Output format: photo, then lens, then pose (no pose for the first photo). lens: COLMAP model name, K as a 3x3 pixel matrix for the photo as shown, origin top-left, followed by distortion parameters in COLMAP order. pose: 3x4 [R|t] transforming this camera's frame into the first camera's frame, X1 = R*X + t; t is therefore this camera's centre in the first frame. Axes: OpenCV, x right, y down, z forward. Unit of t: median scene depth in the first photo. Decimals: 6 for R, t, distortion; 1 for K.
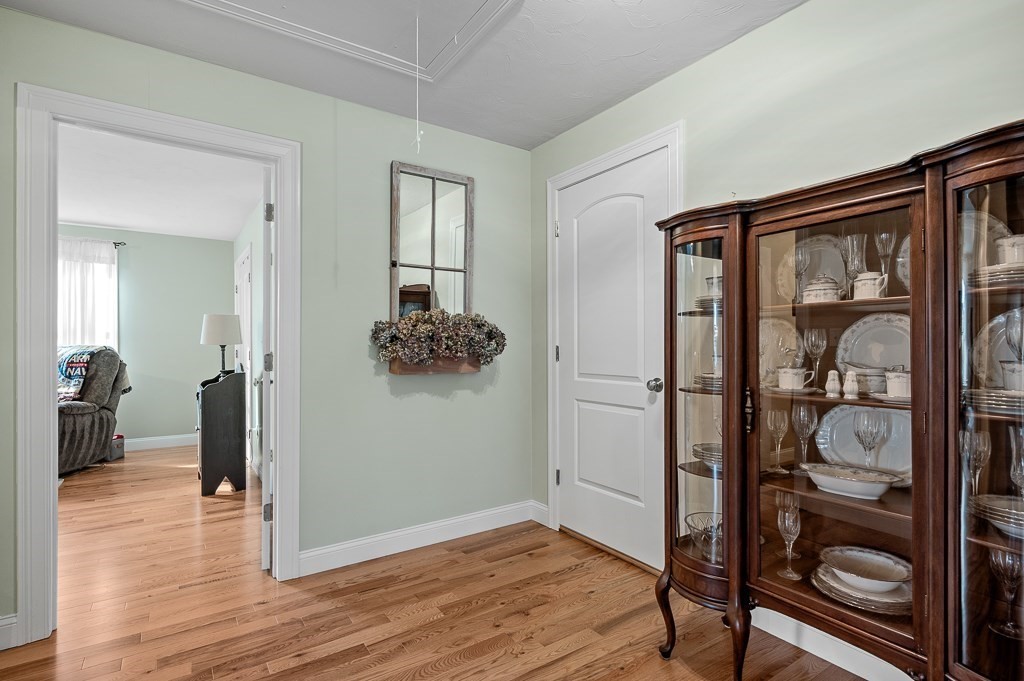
lens RADIAL K [[490.0, 0, 504.3], [0, 490.0, 345.3], [0, 0, 1]] dist [0.002467, 0.000448]
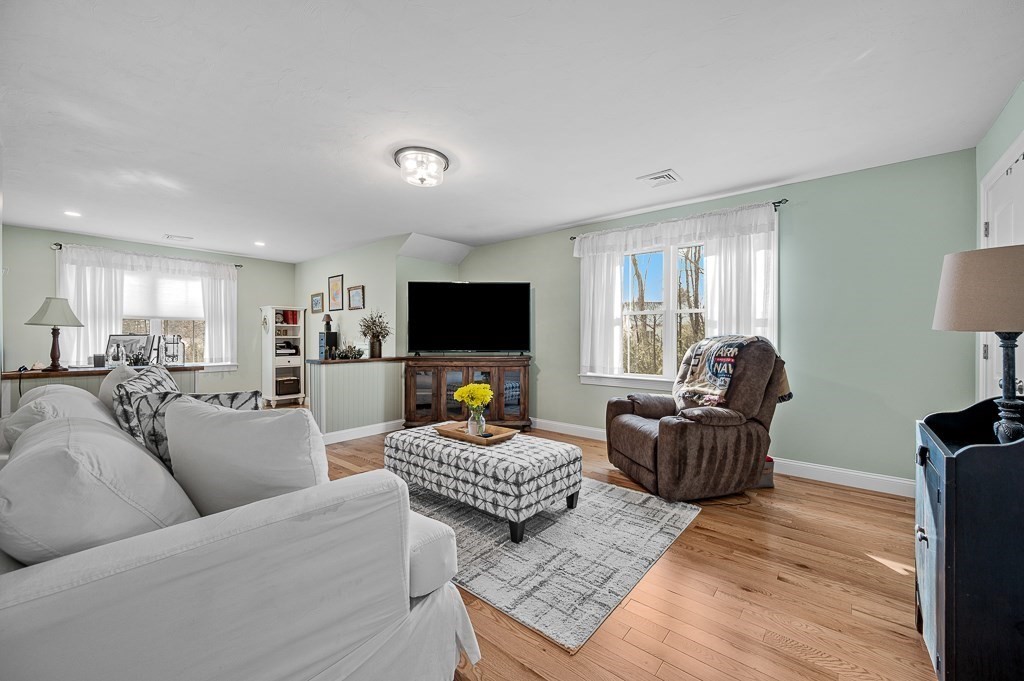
lens RADIAL K [[404.8, 0, 513.6], [0, 404.8, 338.6], [0, 0, 1]] dist [0.000046, 0.000081]
pose [[0.275032, 0.005250, -0.961421, -0.336736], [-0.002629, 0.999985, 0.004708, 0.003514], [0.961431, 0.001233, 0.275042, 0.494832]]
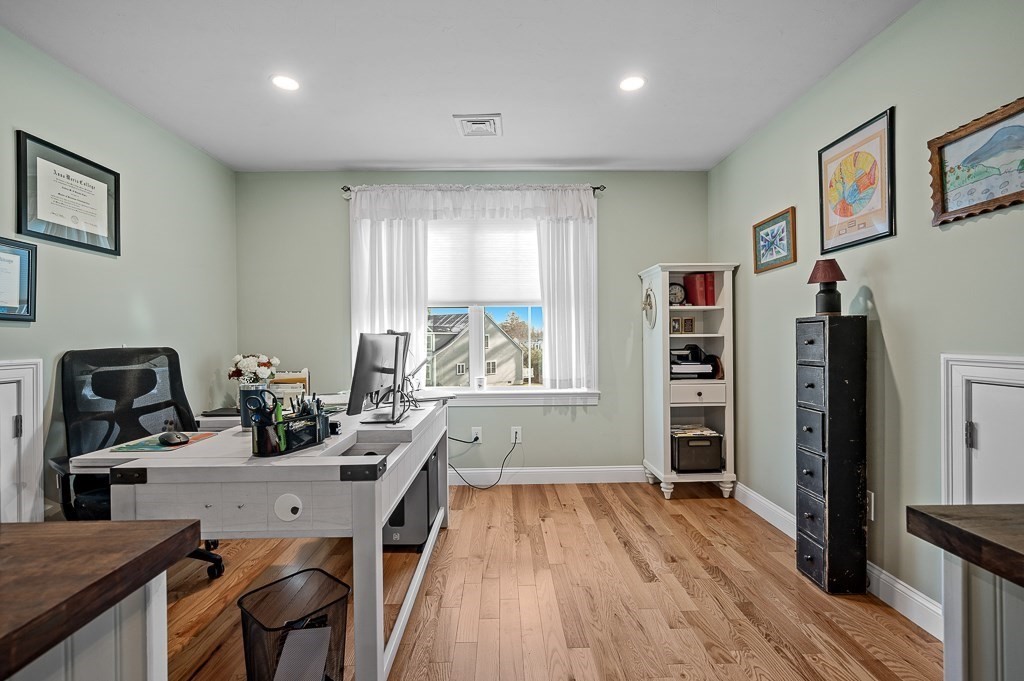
lens RADIAL K [[465.2, 0, 509.2], [0, 465.2, 341.9], [0, 0, 1]] dist [0.001162, -0.001024]
pose [[-0.537611, 0.014532, -0.843068, -1.355627], [0.010896, 0.999888, 0.010287, 0.006967], [0.843123, -0.003656, -0.537709, 0.215528]]
